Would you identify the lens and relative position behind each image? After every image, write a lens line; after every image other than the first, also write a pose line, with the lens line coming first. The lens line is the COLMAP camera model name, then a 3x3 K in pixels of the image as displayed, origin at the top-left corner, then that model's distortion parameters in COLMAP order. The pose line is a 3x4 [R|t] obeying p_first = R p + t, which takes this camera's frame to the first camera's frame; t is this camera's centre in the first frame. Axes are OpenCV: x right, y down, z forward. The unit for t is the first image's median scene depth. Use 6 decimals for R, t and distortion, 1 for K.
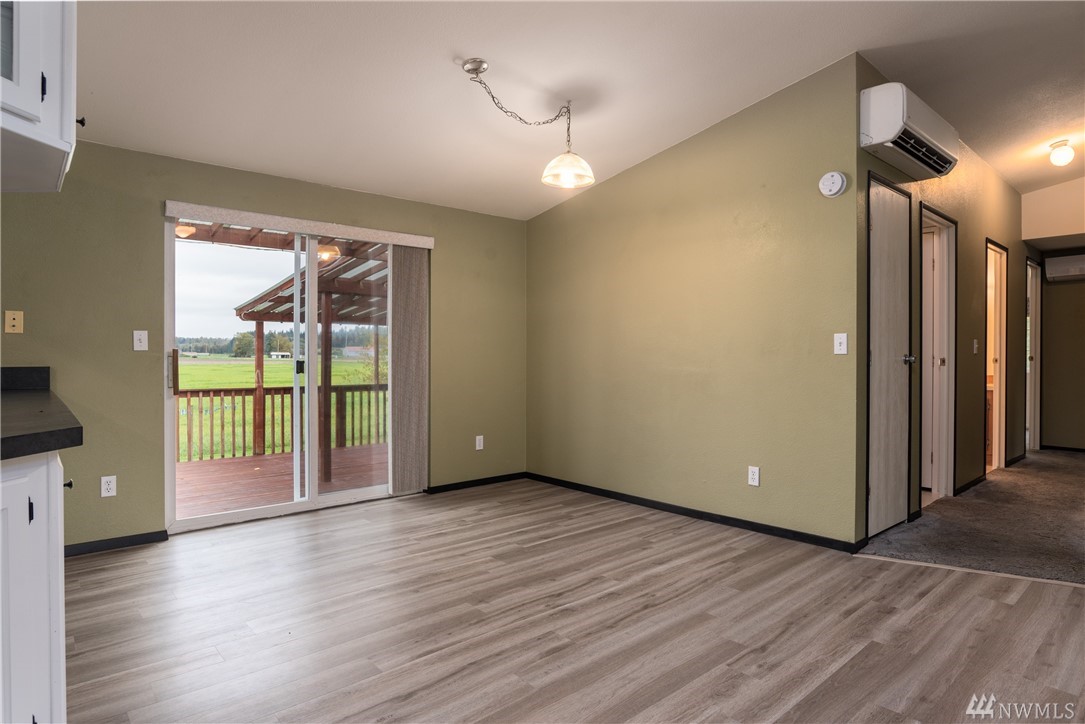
lens RADIAL K [[556.0, 0, 542.8], [0, 556.0, 355.6], [0, 0, 1]] dist [-0.007168, -0.001562]
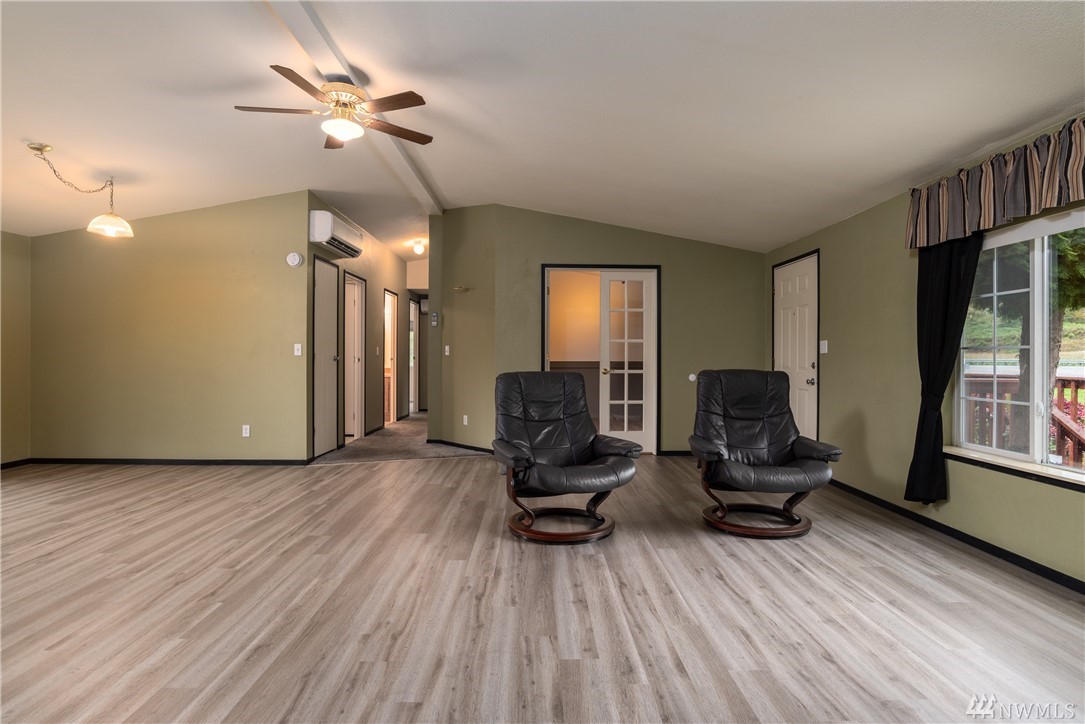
lens RADIAL K [[552.4, 0, 550.5], [0, 552.4, 362.7], [0, 0, 1]] dist [-0.021301, 0.001728]
pose [[0.622046, -0.004734, 0.782967, -0.236114], [-0.006526, 0.999916, 0.011231, -0.002741], [-0.782954, -0.012096, 0.621962, -0.504947]]
